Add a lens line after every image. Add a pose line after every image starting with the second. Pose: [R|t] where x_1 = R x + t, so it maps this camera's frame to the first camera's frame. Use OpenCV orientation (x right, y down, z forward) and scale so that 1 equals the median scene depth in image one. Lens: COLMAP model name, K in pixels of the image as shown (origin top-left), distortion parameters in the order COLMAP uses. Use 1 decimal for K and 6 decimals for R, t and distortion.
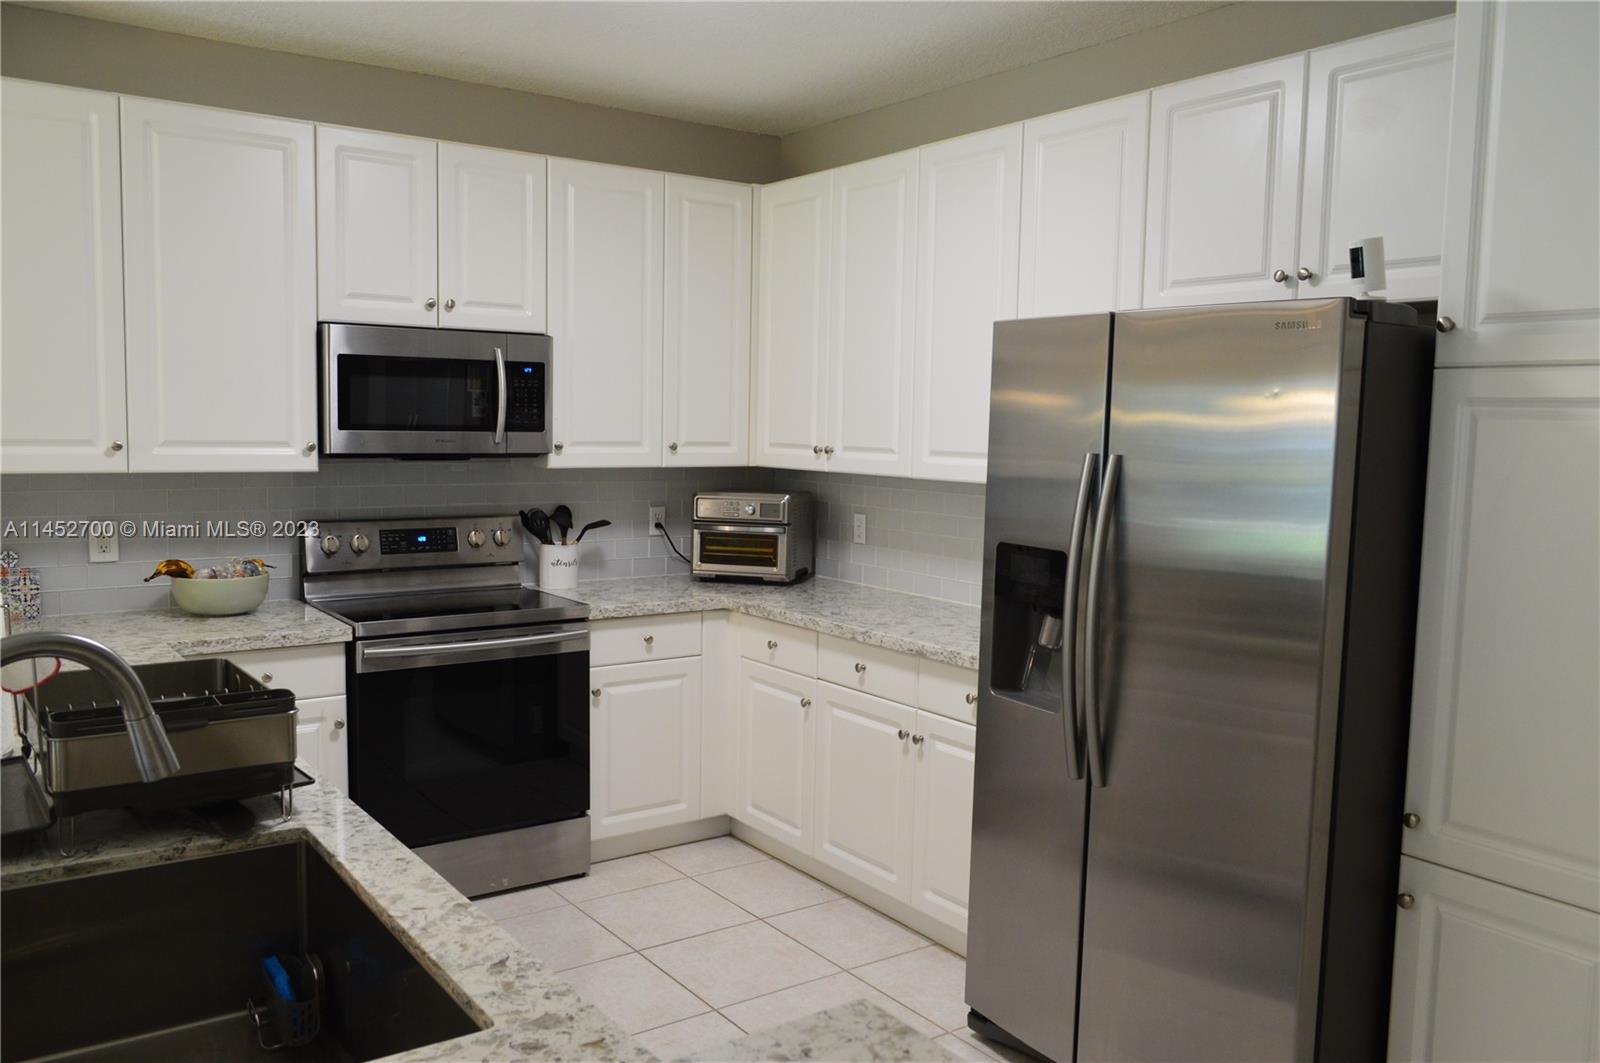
lens RADIAL K [[1257.1, 0, 794.4], [0, 1257.1, 534.3], [0, 0, 1]] dist [-0.013909, 0.005163]
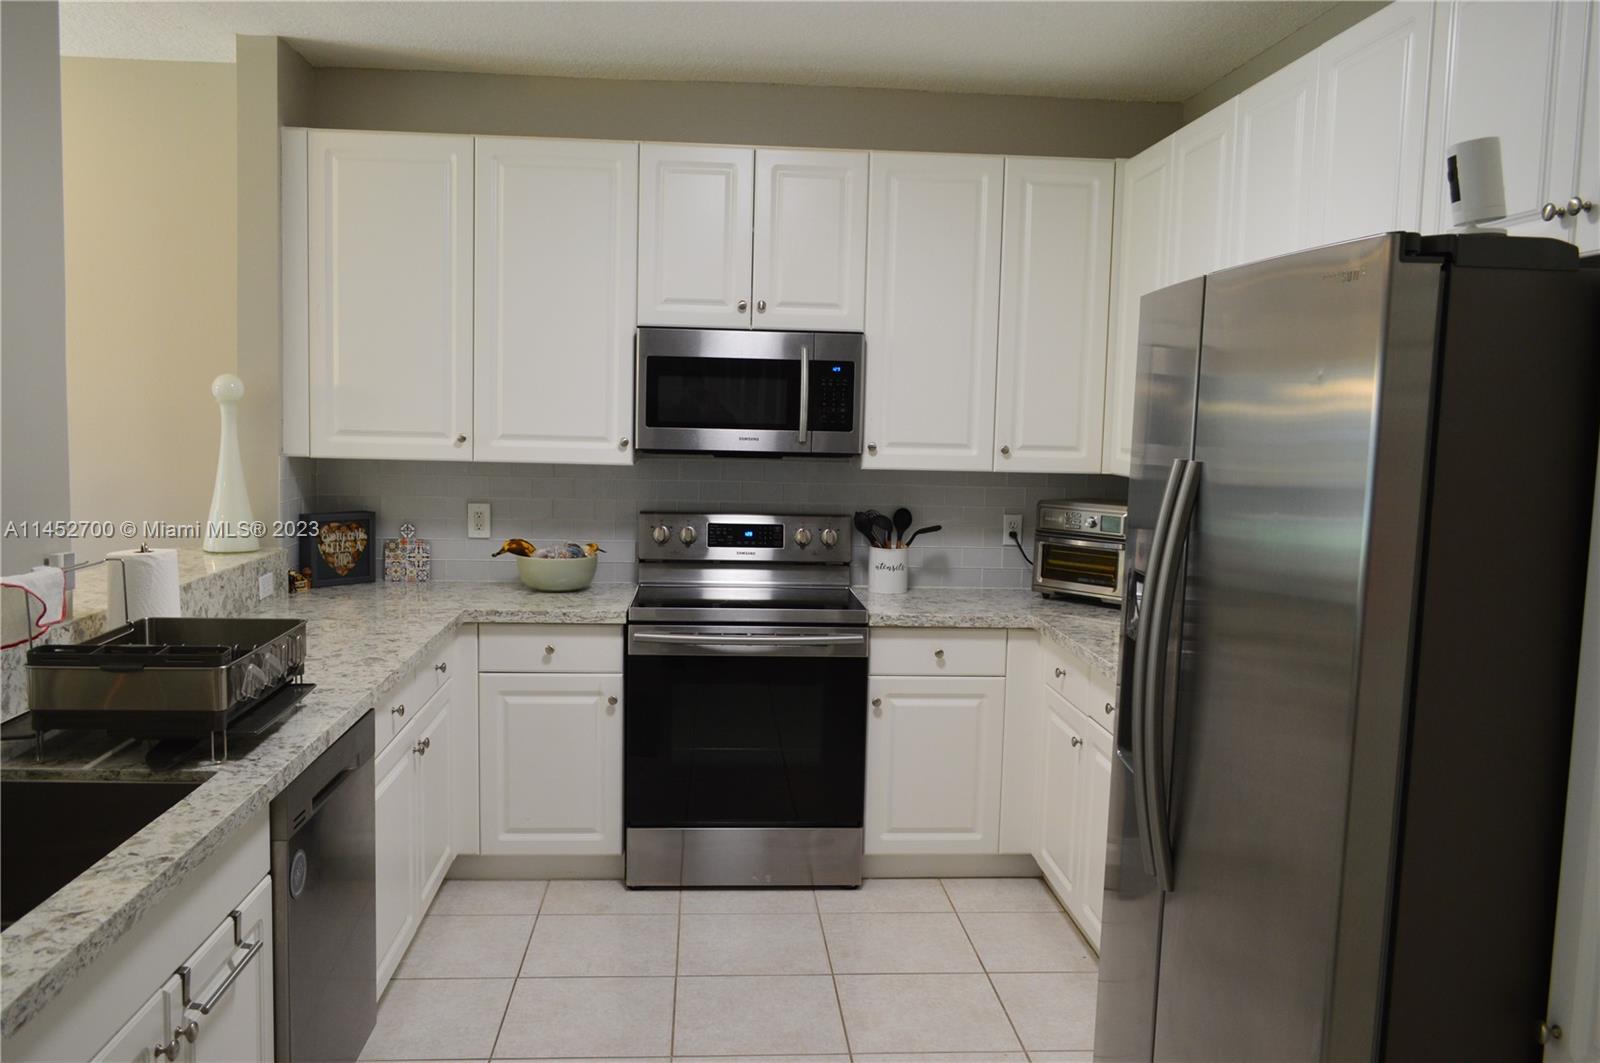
lens RADIAL K [[1257.1, 0, 794.4], [0, 1257.1, 534.3], [0, 0, 1]] dist [-0.013909, 0.005163]
pose [[0.854237, 0.052893, -0.517186, 0.301475], [-0.056567, 0.998361, 0.008671, -0.008029], [0.516797, 0.021849, 0.855829, 0.148950]]
